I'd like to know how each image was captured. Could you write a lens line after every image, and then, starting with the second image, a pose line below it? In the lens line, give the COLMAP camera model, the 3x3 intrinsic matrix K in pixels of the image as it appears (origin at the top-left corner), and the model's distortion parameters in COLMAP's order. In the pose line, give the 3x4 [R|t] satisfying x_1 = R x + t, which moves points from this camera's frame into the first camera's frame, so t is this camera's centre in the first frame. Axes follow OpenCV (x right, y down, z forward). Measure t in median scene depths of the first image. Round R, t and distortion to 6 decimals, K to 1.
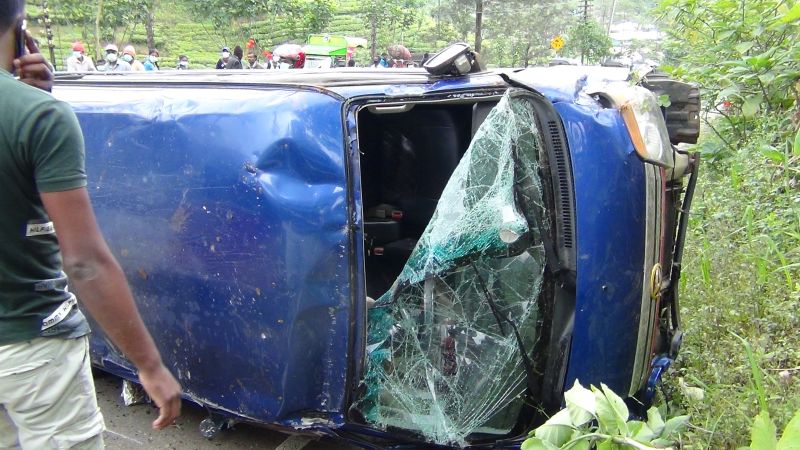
lens RADIAL K [[738.1, 0, 400.0], [0, 738.1, 225.0], [0, 0, 1]] dist [0.008235, 0.004075]
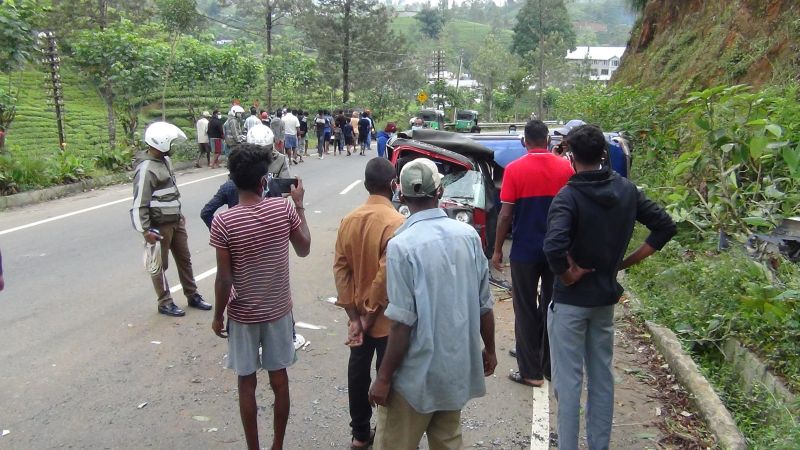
lens RADIAL K [[738.1, 0, 400.0], [0, 738.1, 225.0], [0, 0, 1]] dist [0.008235, 0.004075]
pose [[0.971761, -0.040532, 0.232461, -1.910555], [0.054146, 0.997153, -0.052483, 0.459646], [-0.229672, 0.063588, 0.971189, -2.764832]]
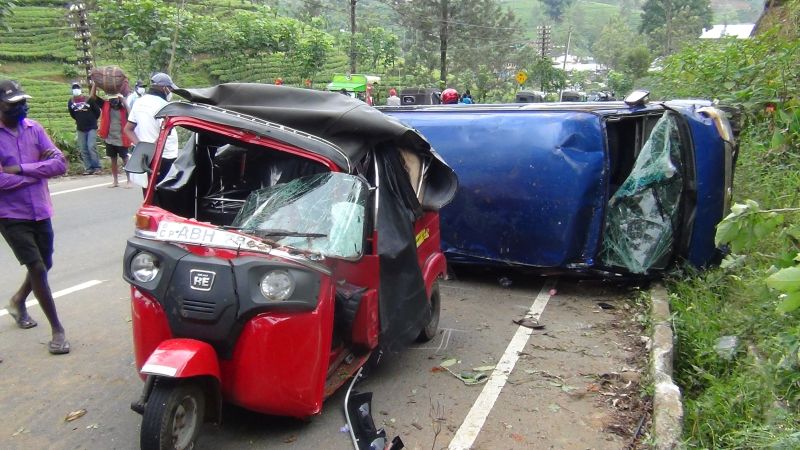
lens RADIAL K [[738.1, 0, 400.0], [0, 738.1, 225.0], [0, 0, 1]] dist [0.008235, 0.004075]
pose [[0.997162, -0.024016, 0.071354, -0.826896], [0.027031, 0.998769, -0.041587, 0.237542], [-0.070268, 0.043398, 0.996584, -1.180787]]
